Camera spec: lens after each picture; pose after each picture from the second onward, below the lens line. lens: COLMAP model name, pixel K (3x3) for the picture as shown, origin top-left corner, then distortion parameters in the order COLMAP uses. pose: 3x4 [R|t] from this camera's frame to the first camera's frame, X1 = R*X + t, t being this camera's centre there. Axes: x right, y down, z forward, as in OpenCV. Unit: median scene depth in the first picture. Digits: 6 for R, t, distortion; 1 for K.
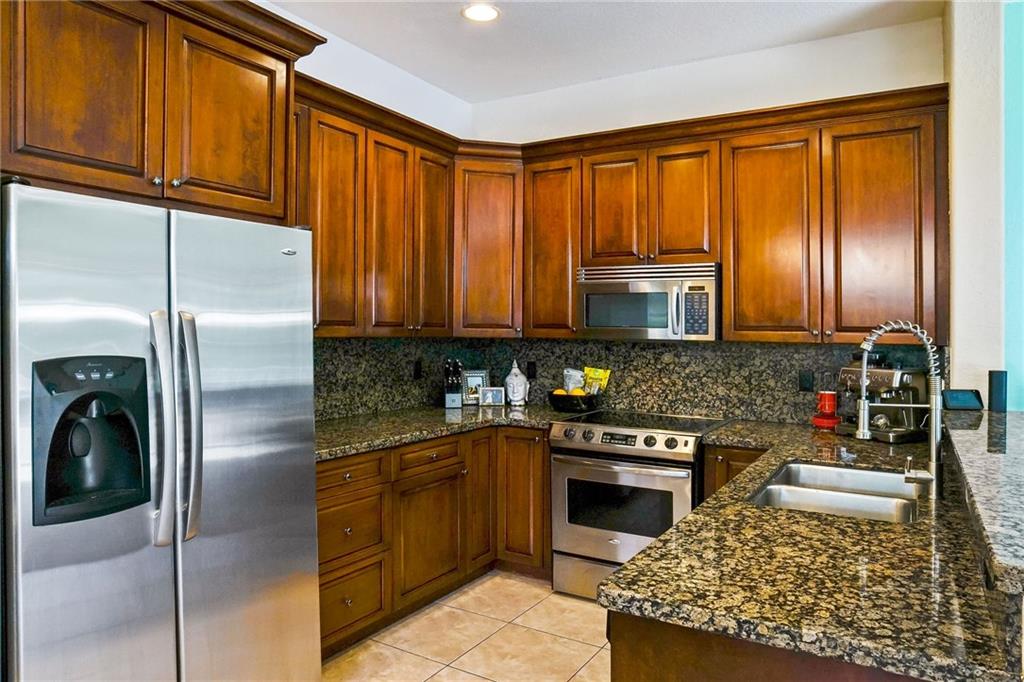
lens RADIAL K [[637.1, 0, 521.5], [0, 637.1, 297.5], [0, 0, 1]] dist [-0.058331, 0.030771]
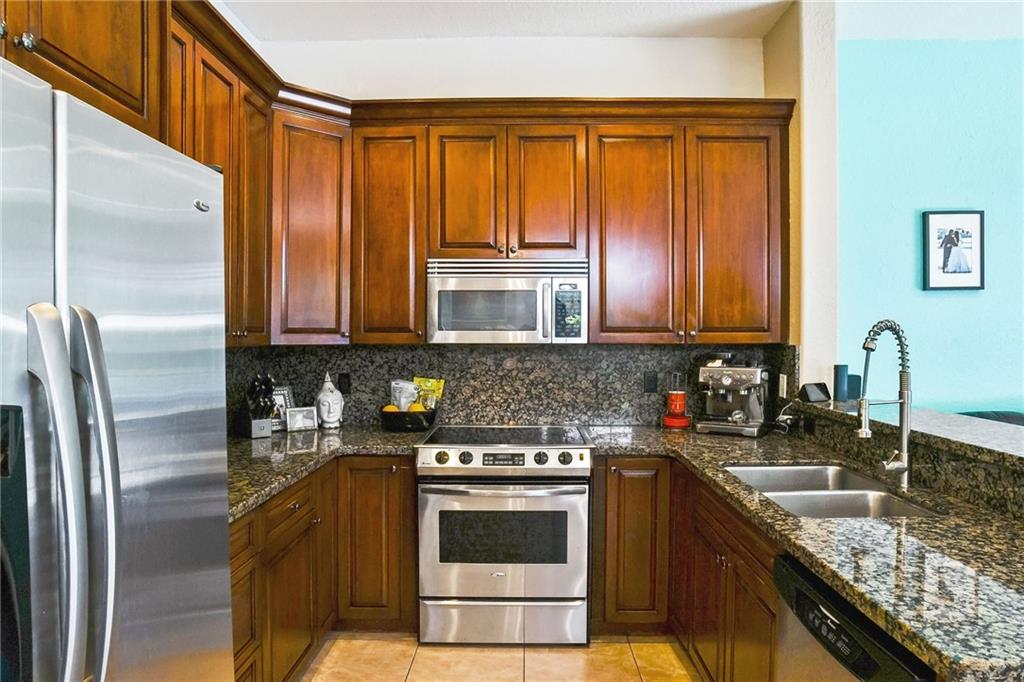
lens RADIAL K [[662.9, 0, 510.5], [0, 662.9, 334.5], [0, 0, 1]] dist [-0.060992, 0.025436]
pose [[0.882994, -0.013799, 0.469182, -0.230553], [-0.010675, 0.998719, 0.049464, 0.008149], [-0.469264, -0.048684, 0.881715, 0.185887]]
